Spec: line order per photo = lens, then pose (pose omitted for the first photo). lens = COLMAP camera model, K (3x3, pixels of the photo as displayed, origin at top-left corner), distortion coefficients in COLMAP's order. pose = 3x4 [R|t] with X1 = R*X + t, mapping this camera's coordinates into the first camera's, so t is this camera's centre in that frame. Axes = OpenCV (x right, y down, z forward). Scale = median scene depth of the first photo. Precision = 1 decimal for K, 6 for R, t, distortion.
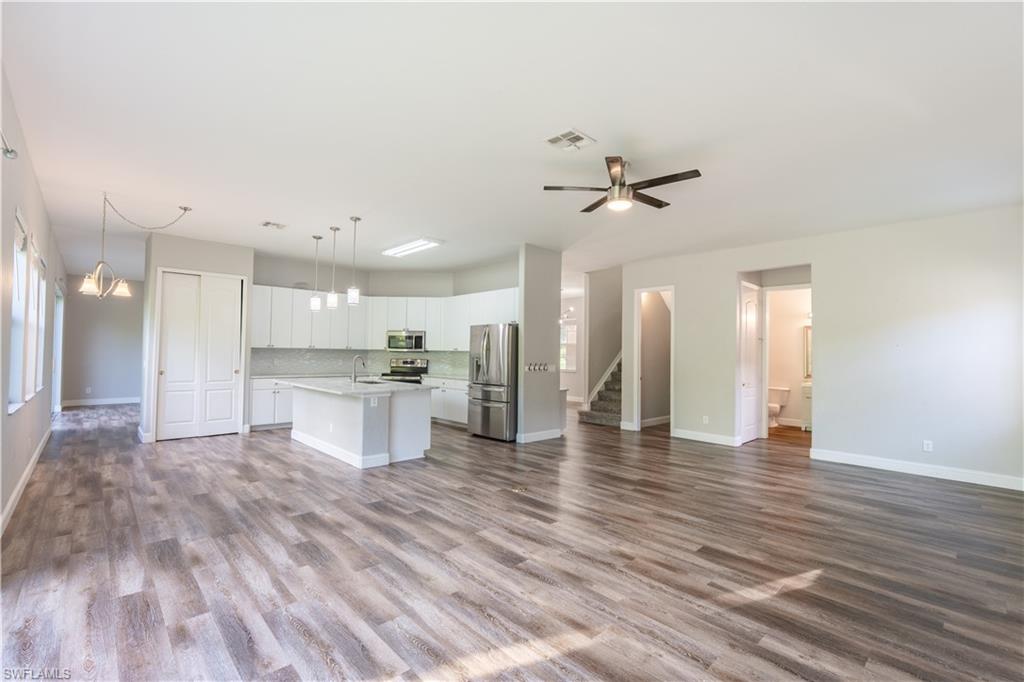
lens RADIAL K [[460.3, 0, 520.2], [0, 460.3, 344.4], [0, 0, 1]] dist [-0.004980, -0.000271]
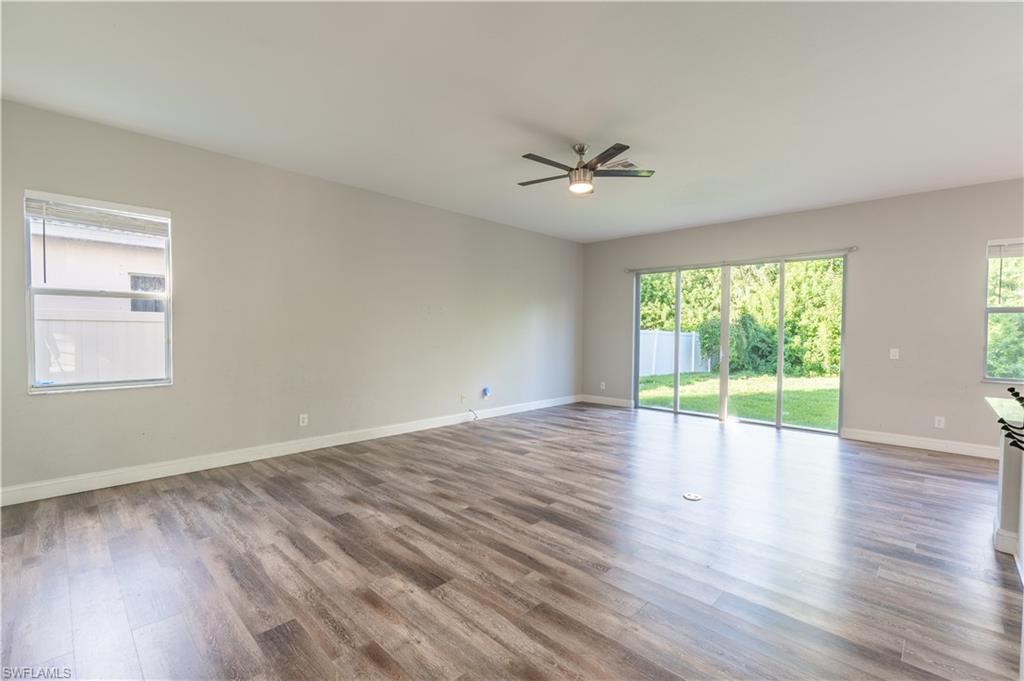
lens RADIAL K [[460.3, 0, 520.2], [0, 460.3, 343.9], [0, 0, 1]] dist [-0.004980, -0.000271]
pose [[-0.998423, -0.027924, -0.048699, 0.397751], [-0.028089, 0.999602, 0.002703, 0.053656], [0.048604, 0.004067, -0.998810, 2.038402]]
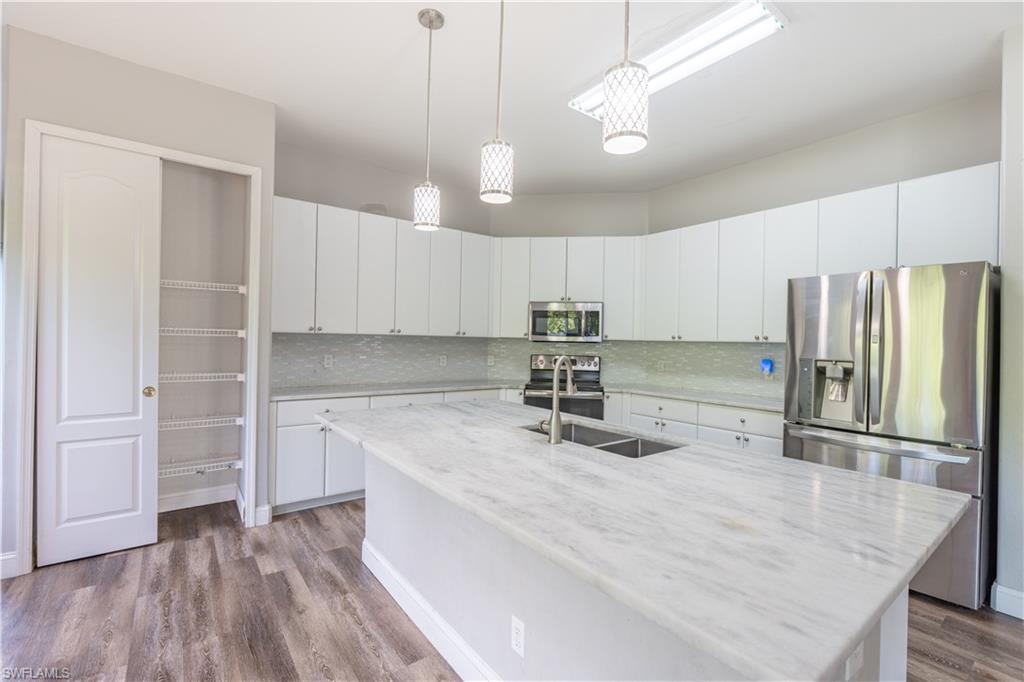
lens RADIAL K [[451.1, 0, 511.3], [0, 451.1, 343.4], [0, 0, 1]] dist [-0.005781, 0.000661]
pose [[0.994314, 0.004489, -0.106394, -0.566026], [-0.001986, 0.999719, 0.023623, 0.013297], [0.106471, -0.023278, 0.994043, 1.081825]]
